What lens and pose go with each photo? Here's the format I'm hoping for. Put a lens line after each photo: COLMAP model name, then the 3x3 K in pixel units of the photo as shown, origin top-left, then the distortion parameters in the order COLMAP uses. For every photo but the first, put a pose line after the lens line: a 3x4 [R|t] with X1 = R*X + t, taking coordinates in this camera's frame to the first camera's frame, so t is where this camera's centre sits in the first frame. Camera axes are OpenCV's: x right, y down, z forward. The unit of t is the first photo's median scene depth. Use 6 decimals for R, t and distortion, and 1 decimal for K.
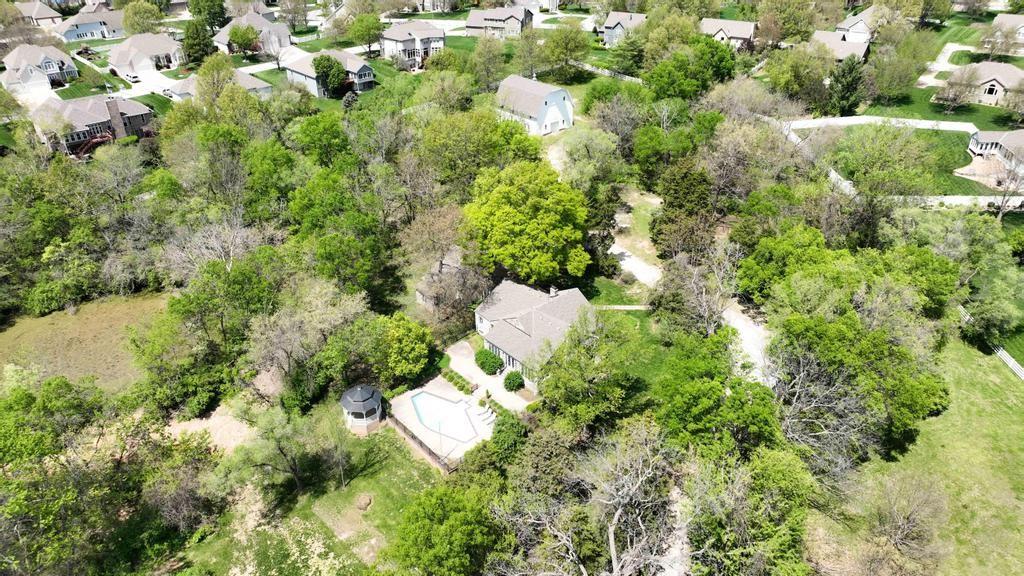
lens RADIAL K [[748.2, 0, 512.0], [0, 748.2, 288.0], [0, 0, 1]] dist [0.018838, 0.008075]
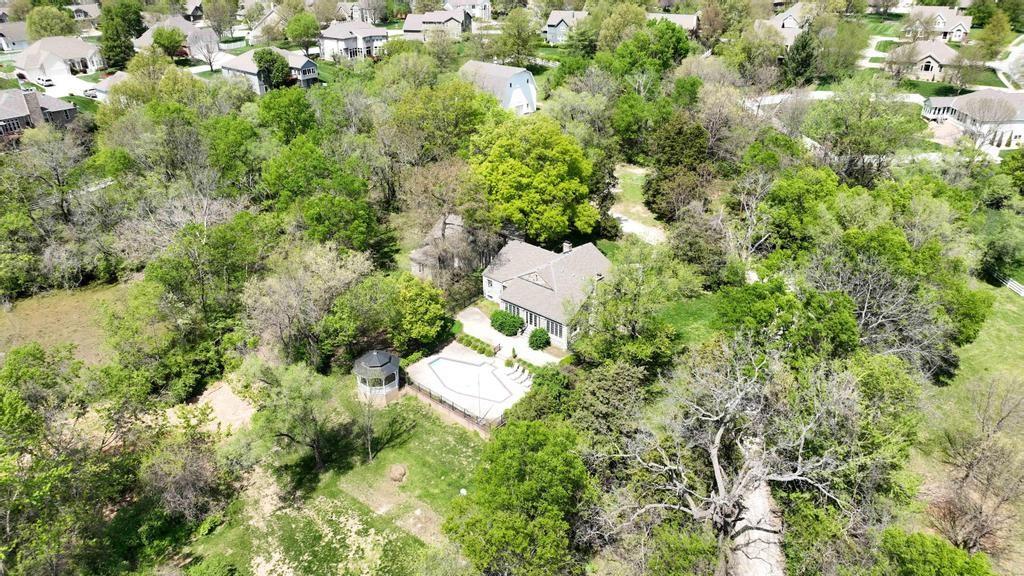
lens RADIAL K [[748.2, 0, 512.0], [0, 748.2, 288.0], [0, 0, 1]] dist [0.018838, 0.008075]
pose [[0.990950, -0.058648, 0.120739, -0.134070], [0.065799, 0.996254, -0.056115, 0.108591], [-0.116996, 0.063552, 0.991097, 0.088966]]
